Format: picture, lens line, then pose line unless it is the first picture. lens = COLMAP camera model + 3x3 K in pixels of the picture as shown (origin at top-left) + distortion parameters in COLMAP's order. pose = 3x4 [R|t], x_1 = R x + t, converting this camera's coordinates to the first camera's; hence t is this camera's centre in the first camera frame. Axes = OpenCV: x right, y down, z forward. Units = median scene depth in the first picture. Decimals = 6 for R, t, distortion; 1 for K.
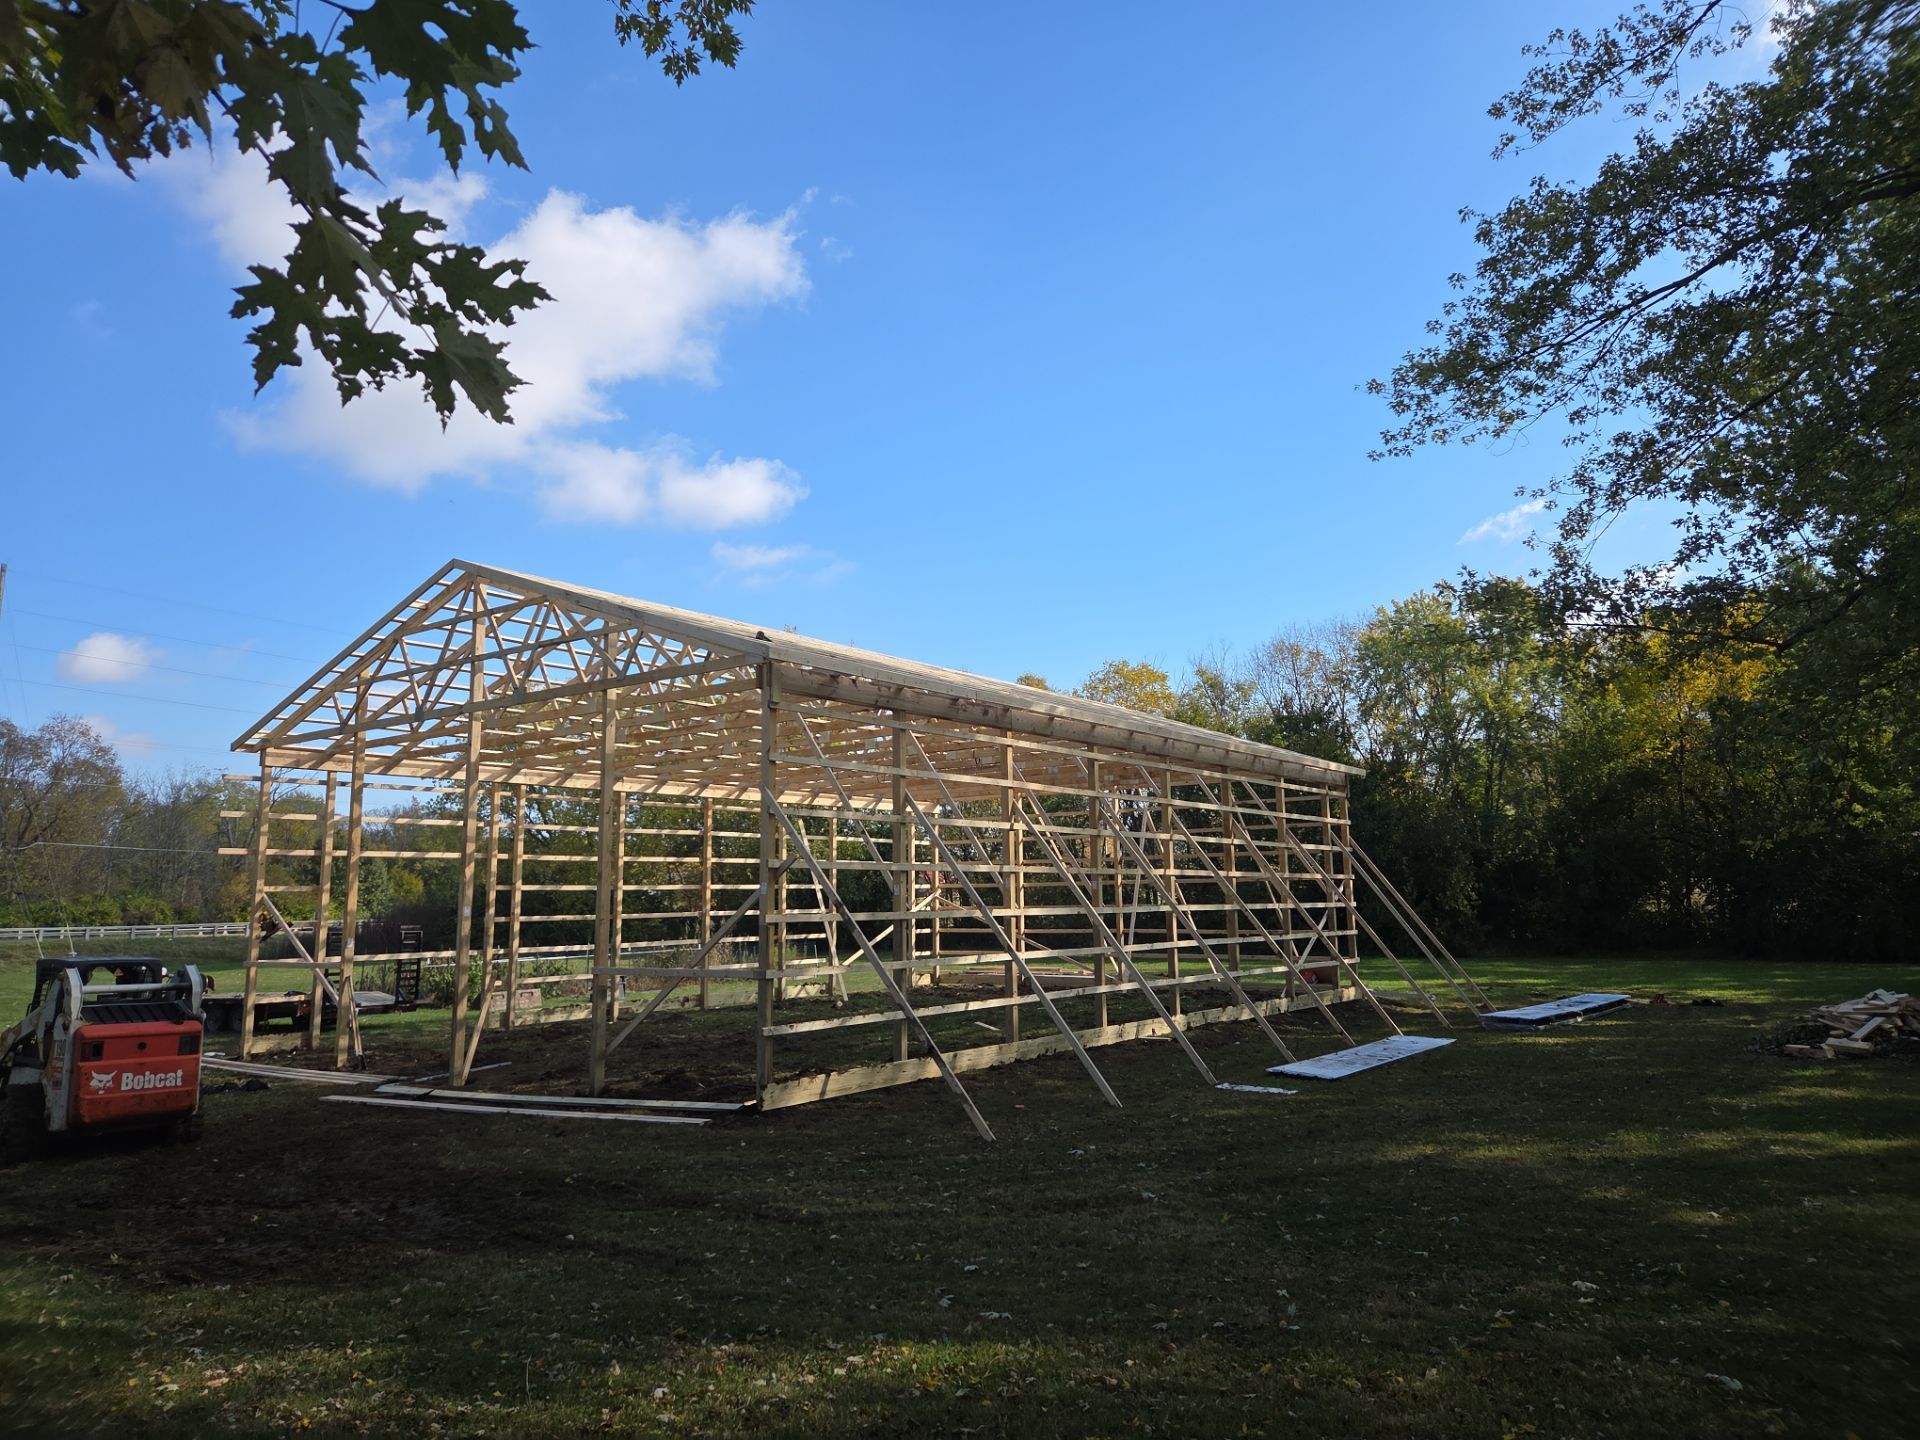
lens RADIAL K [[1319.6, 0, 962.6], [0, 1319.6, 728.6], [0, 0, 1]] dist [0.003228, -0.001263]
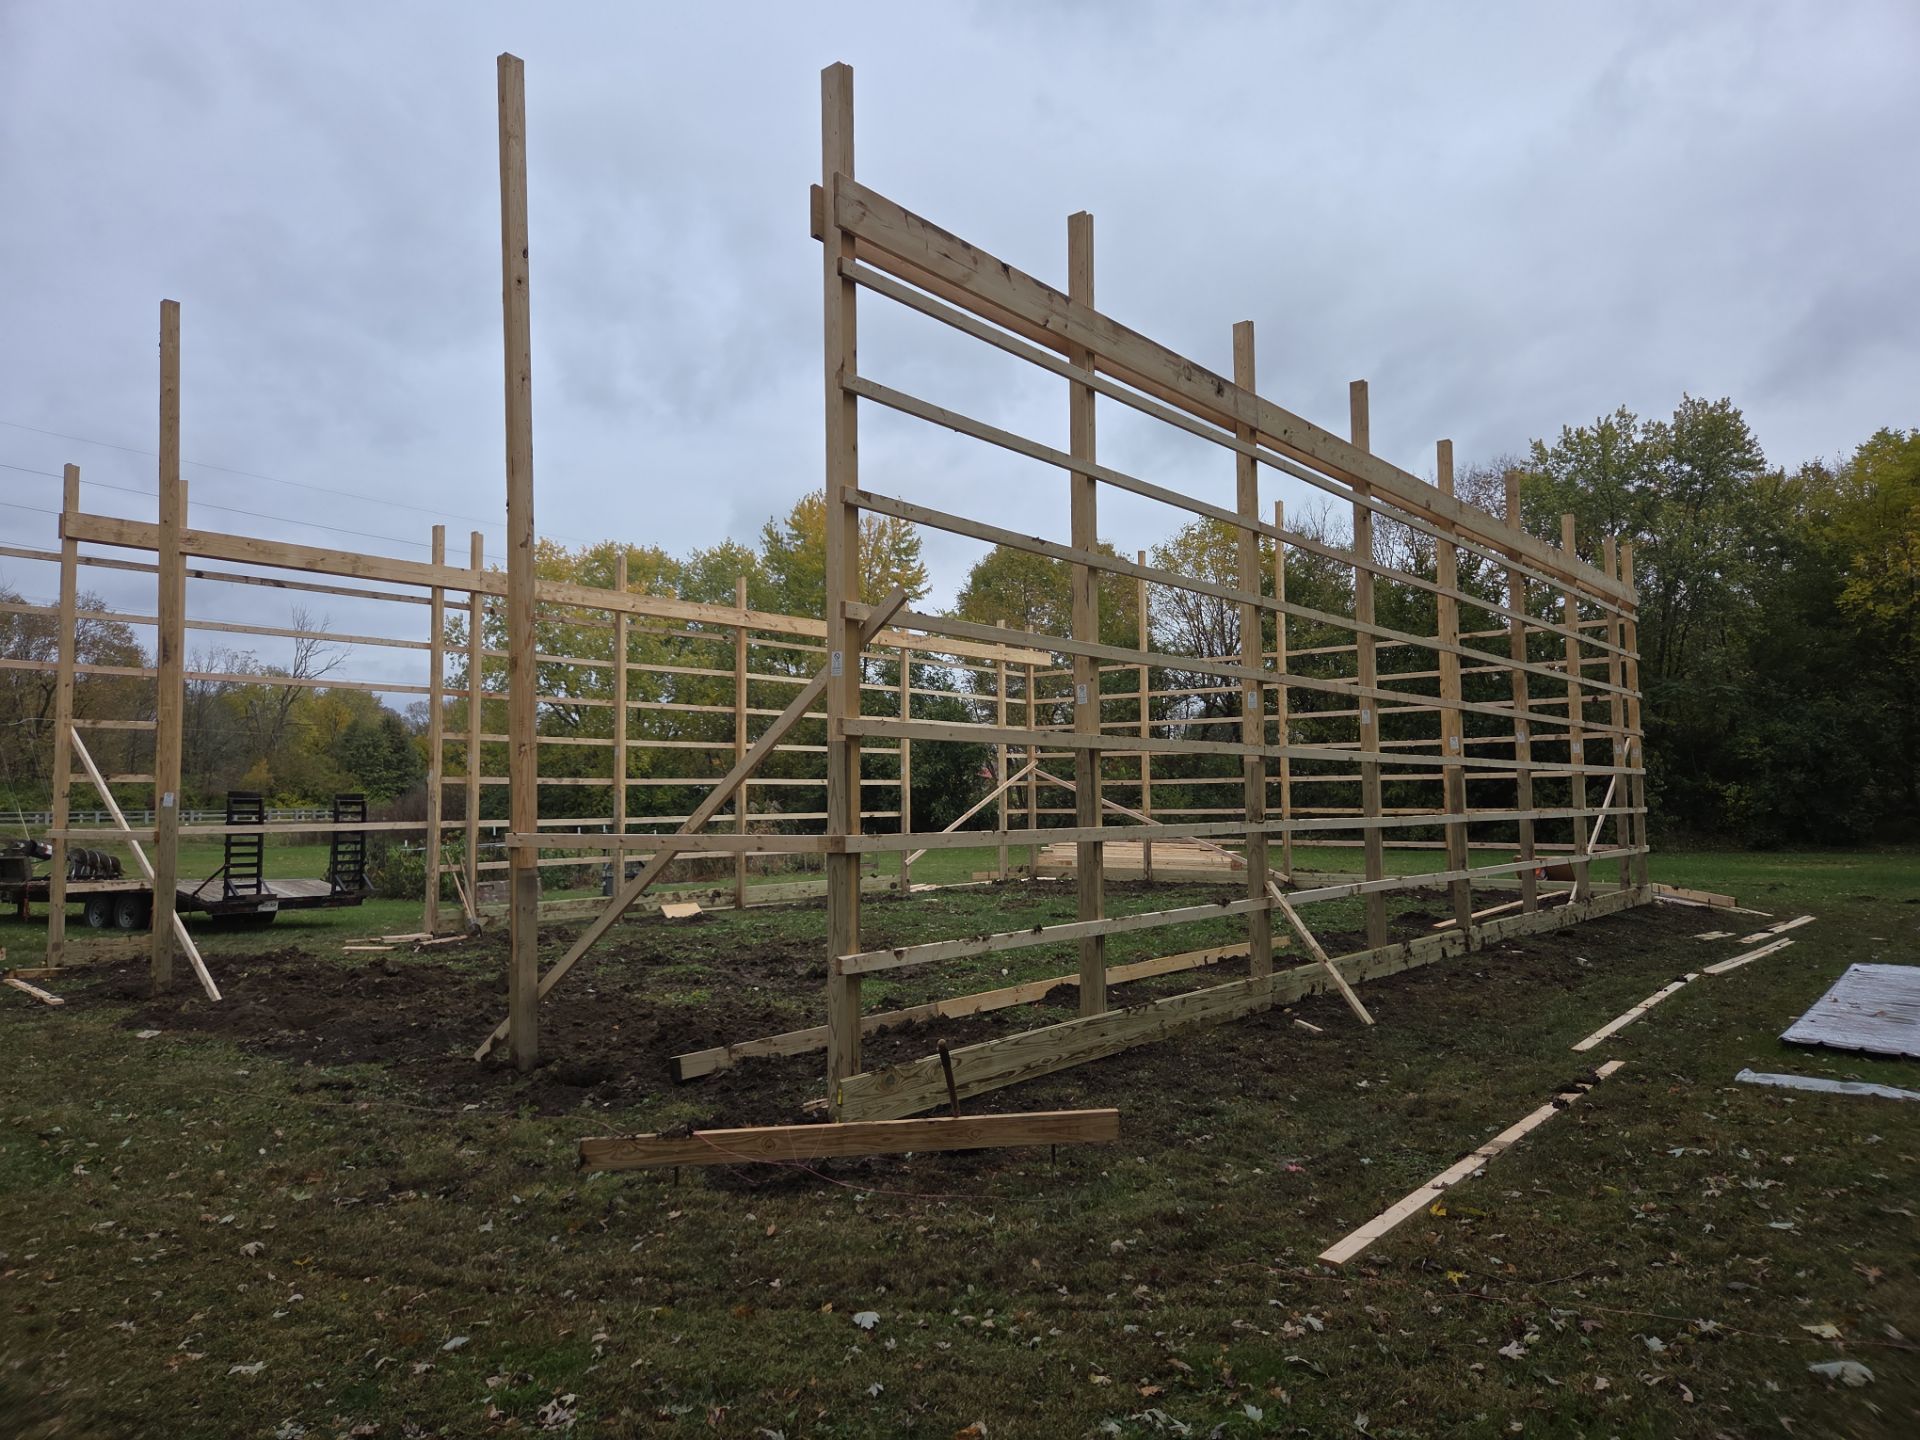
lens RADIAL K [[1346.5, 0, 957.3], [0, 1346.5, 736.8], [0, 0, 1]] dist [0.073667, -0.081731]
pose [[0.999259, 0.009172, -0.037374, -0.069923], [-0.006012, 0.996463, 0.083812, 0.083217], [0.038010, -0.083525, 0.995780, 0.401484]]
